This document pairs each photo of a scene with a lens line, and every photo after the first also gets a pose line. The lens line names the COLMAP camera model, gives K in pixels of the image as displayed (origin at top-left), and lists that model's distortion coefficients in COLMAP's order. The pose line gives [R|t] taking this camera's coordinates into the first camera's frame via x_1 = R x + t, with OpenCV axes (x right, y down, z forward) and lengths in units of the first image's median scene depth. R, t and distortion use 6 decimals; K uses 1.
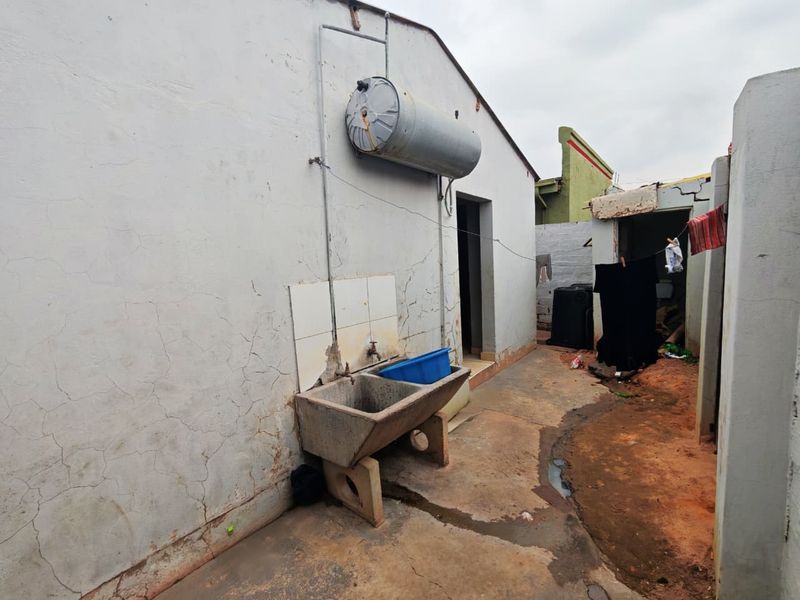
lens RADIAL K [[359.1, 0, 401.8], [0, 359.1, 303.2], [0, 0, 1]] dist [-0.008734, 0.000056]
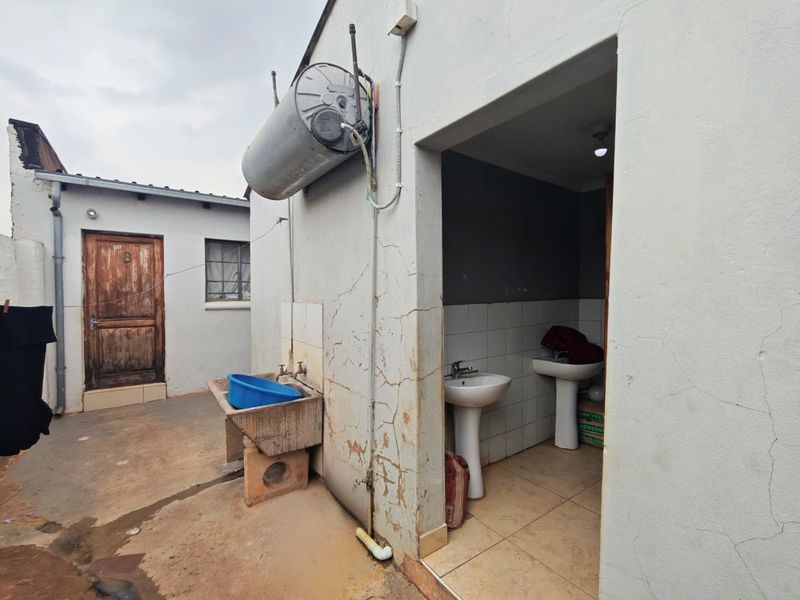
lens RADIAL K [[359.1, 0, 401.8], [0, 359.1, 303.2], [0, 0, 1]] dist [-0.008734, 0.000056]
pose [[-0.290845, 0.077444, -0.953631, 0.930184], [-0.098959, 0.988938, 0.110492, -0.237492], [0.951639, 0.126506, -0.279964, 1.703519]]
